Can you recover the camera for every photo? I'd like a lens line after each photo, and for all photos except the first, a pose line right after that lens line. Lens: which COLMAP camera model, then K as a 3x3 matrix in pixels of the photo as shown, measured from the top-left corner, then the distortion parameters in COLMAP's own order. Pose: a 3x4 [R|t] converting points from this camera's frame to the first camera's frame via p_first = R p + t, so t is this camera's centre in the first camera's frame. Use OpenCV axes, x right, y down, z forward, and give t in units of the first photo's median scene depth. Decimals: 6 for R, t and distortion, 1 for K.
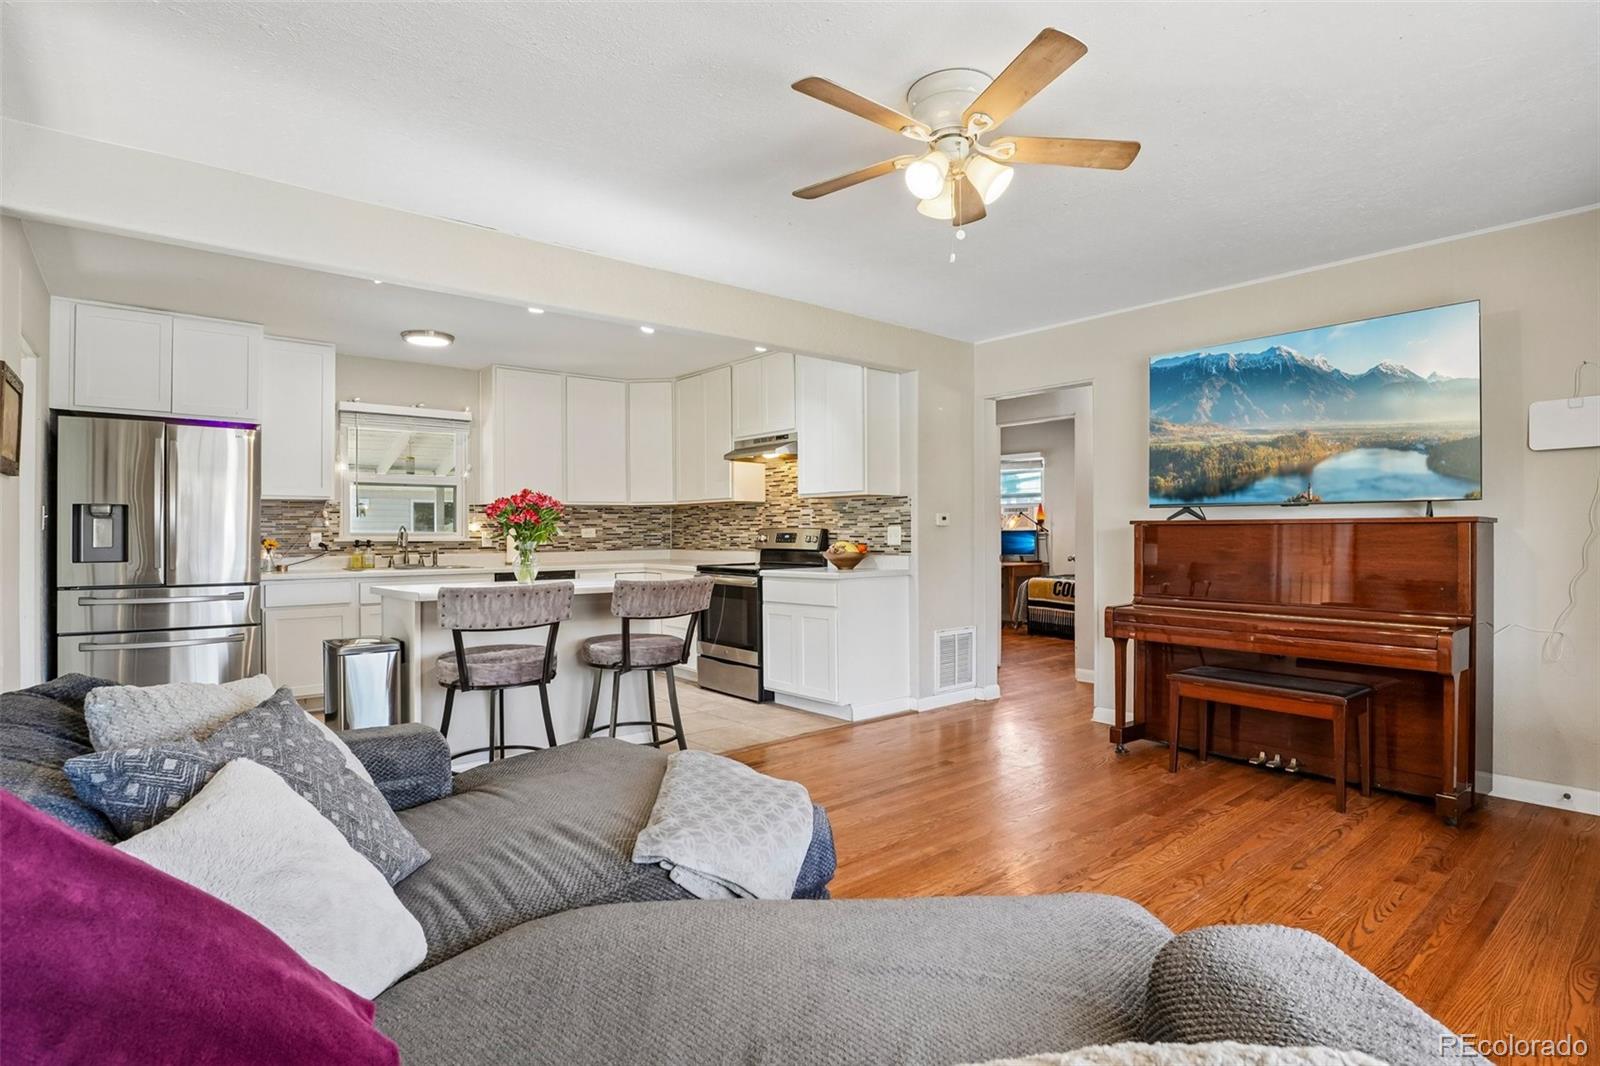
lens RADIAL K [[796.7, 0, 811.7], [0, 796.7, 525.9], [0, 0, 1]] dist [-0.038525, 0.006729]
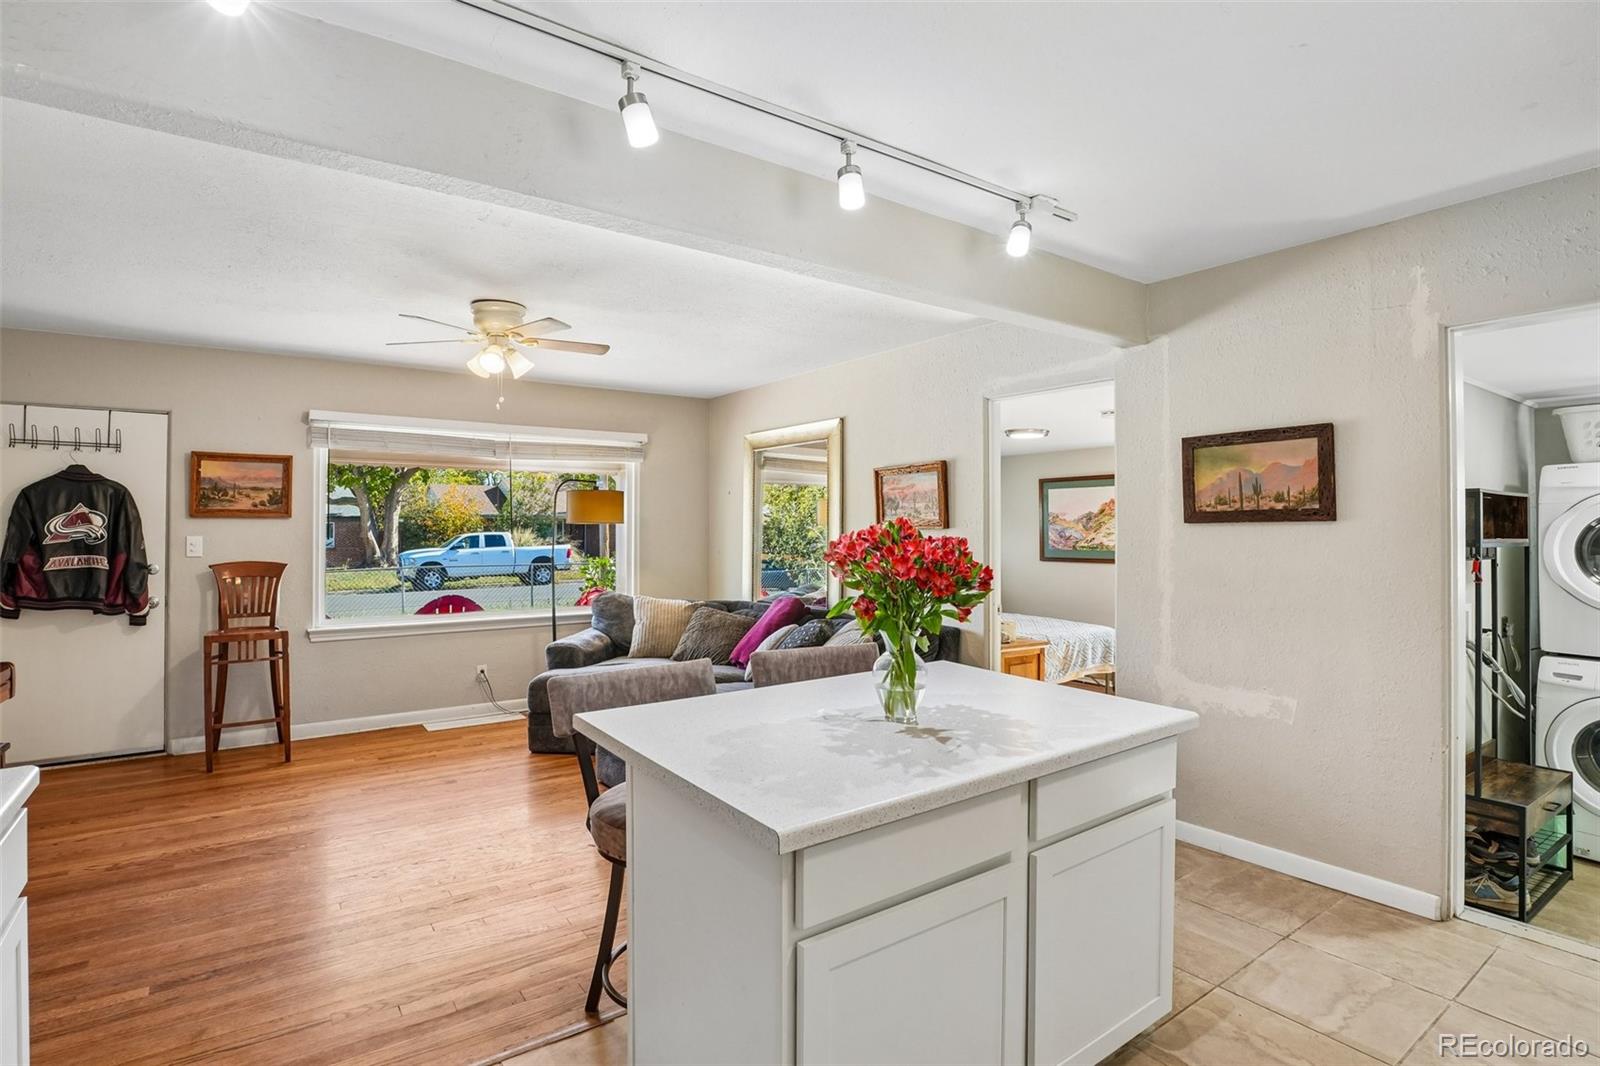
lens RADIAL K [[796.7, 0, 810.4], [0, 796.7, 516.8], [0, 0, 1]] dist [-0.038525, 0.006729]
pose [[-0.996778, 0.006045, 0.079983, -0.255428], [0.004356, 0.999764, -0.021282, -0.027560], [-0.080092, -0.020865, -0.996569, 1.086291]]
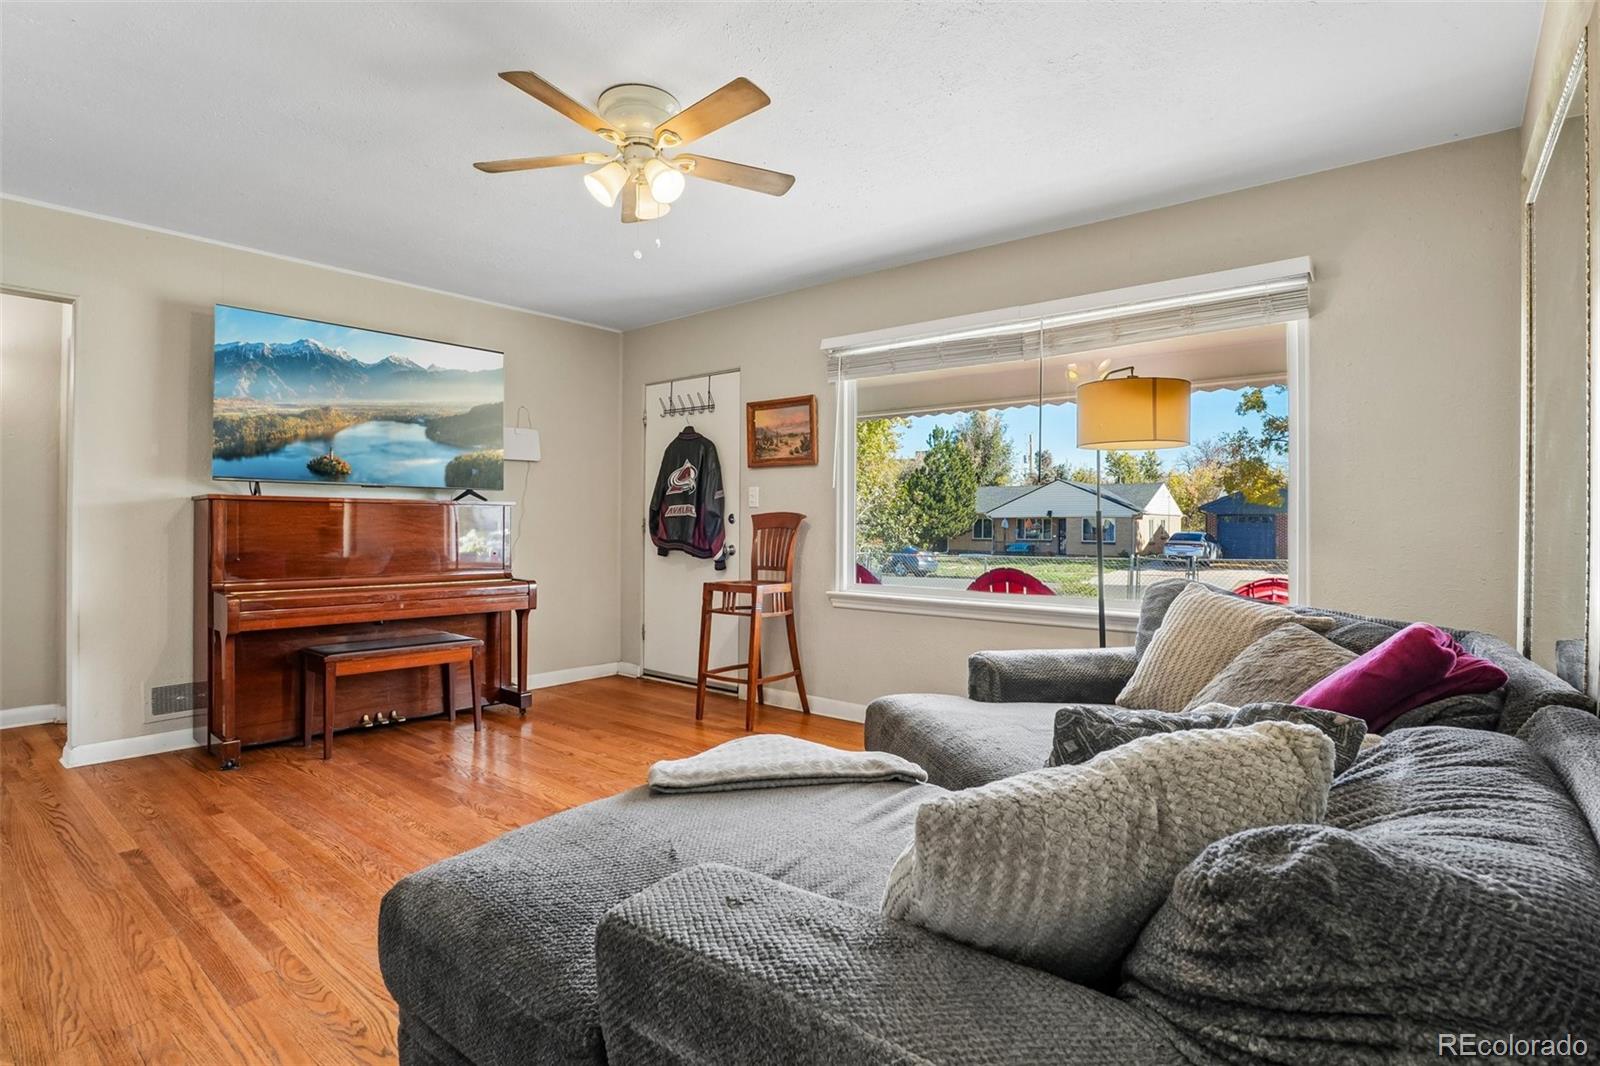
lens RADIAL K [[796.7, 0, 797.6], [0, 796.7, 522.2], [0, 0, 1]] dist [-0.038525, 0.006729]
pose [[-0.174704, 0.006625, 0.984599, -0.388058], [-0.012344, 0.999884, -0.008918, 0.017978], [-0.984544, -0.013712, -0.174602, 0.405247]]
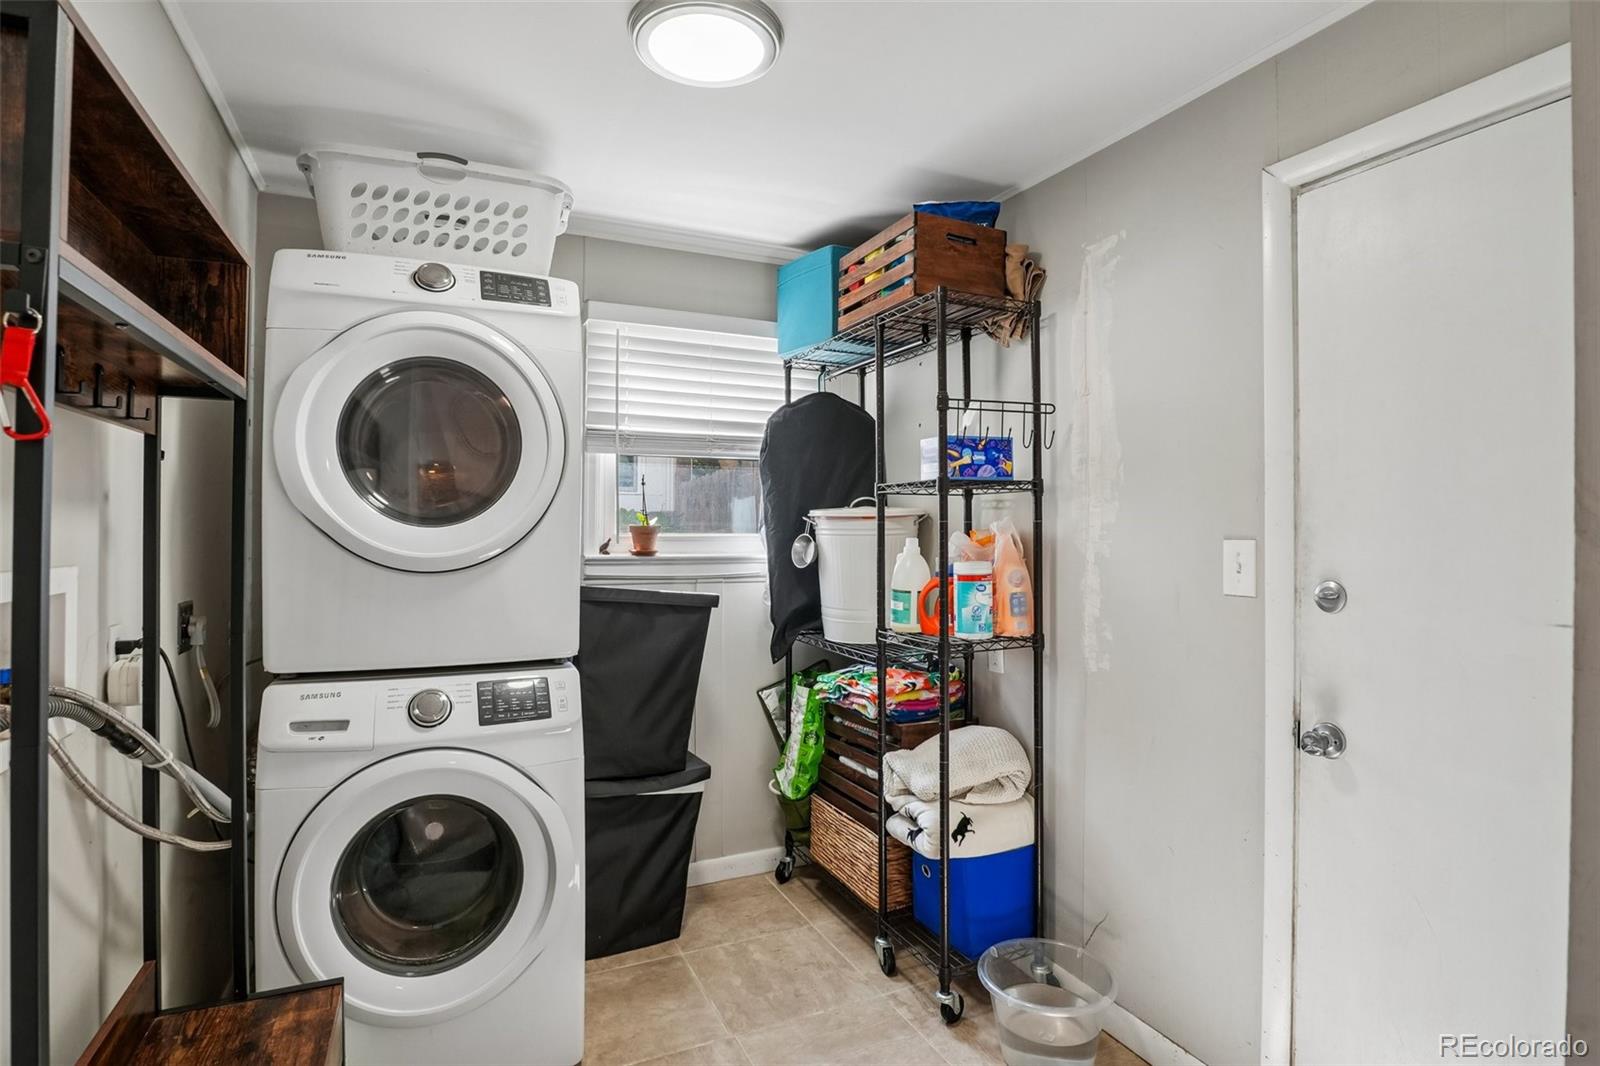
lens RADIAL K [[796.7, 0, 787.6], [0, 796.7, 523.8], [0, 0, 1]] dist [-0.038525, 0.006729]
pose [[-0.275343, 0.000093, -0.961346, -0.625159], [0.001318, 0.999999, -0.000281, 0.024511], [0.961345, -0.001344, -0.275343, 0.608090]]
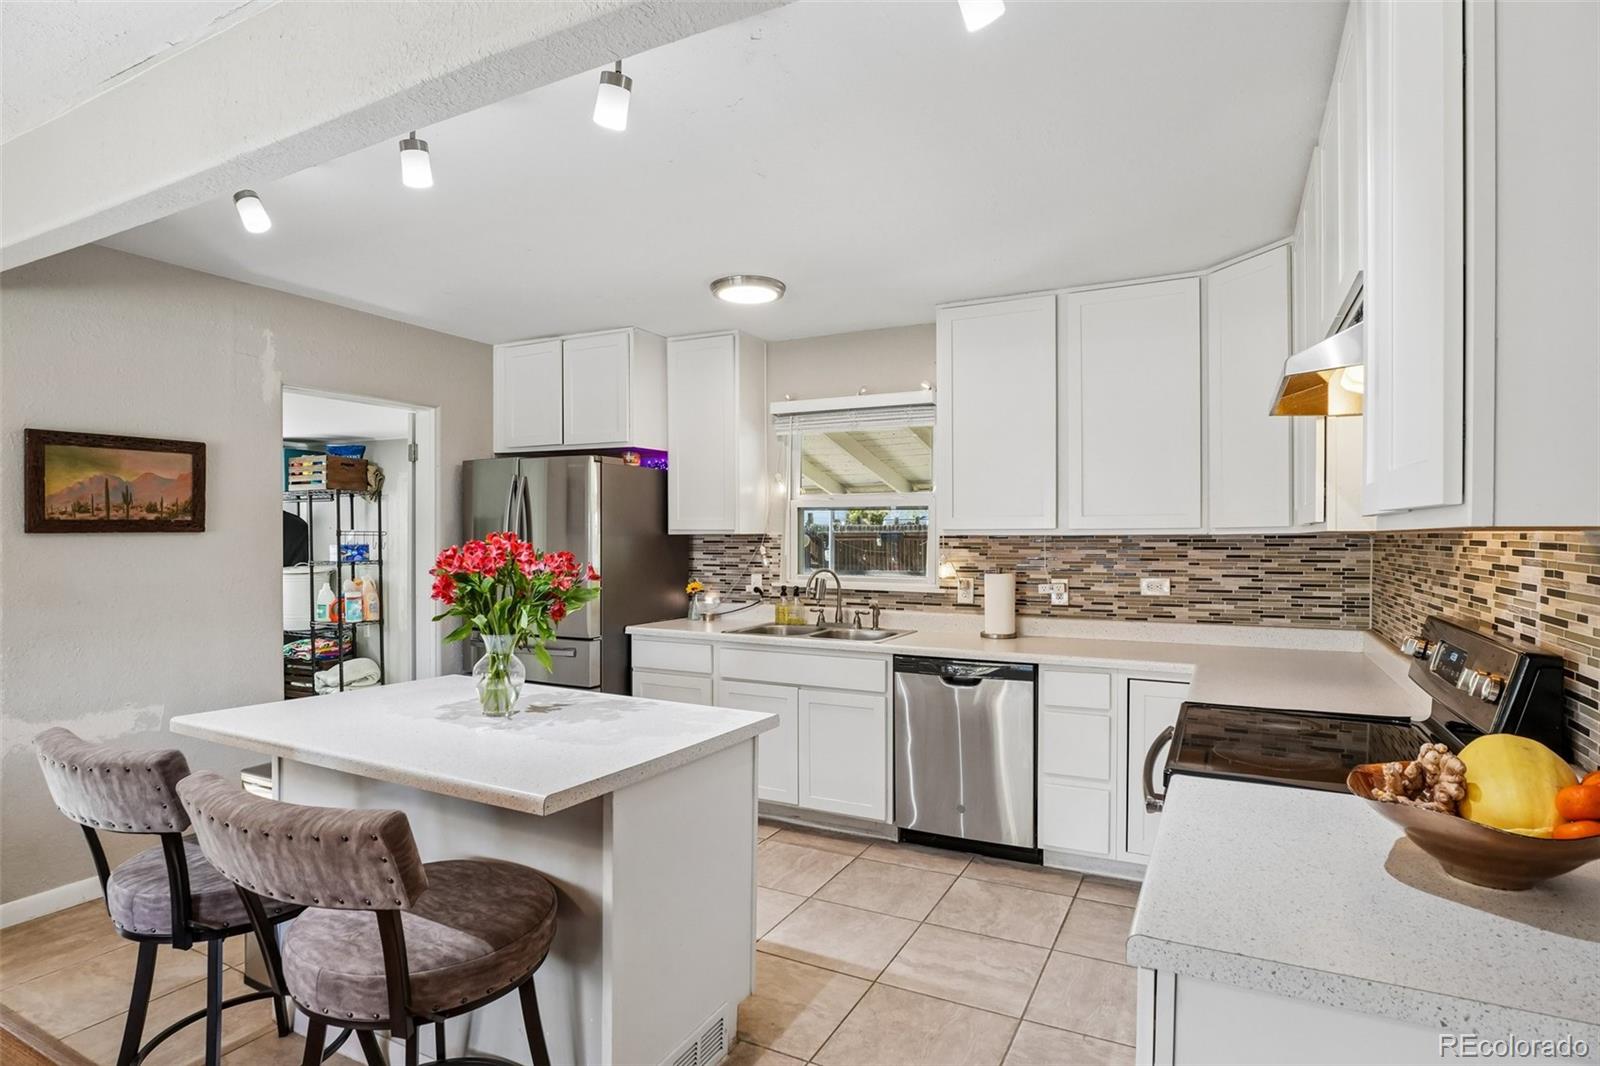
lens RADIAL K [[838.3, 0, 798.4], [0, 838.3, 542.1], [0, 0, 1]] dist [-0.035695, 0.010315]
pose [[0.377058, 0.013243, -0.926095, 0.163930], [0.001775, 0.999886, 0.015020, -0.035361], [0.926188, -0.007307, 0.376991, 0.715154]]
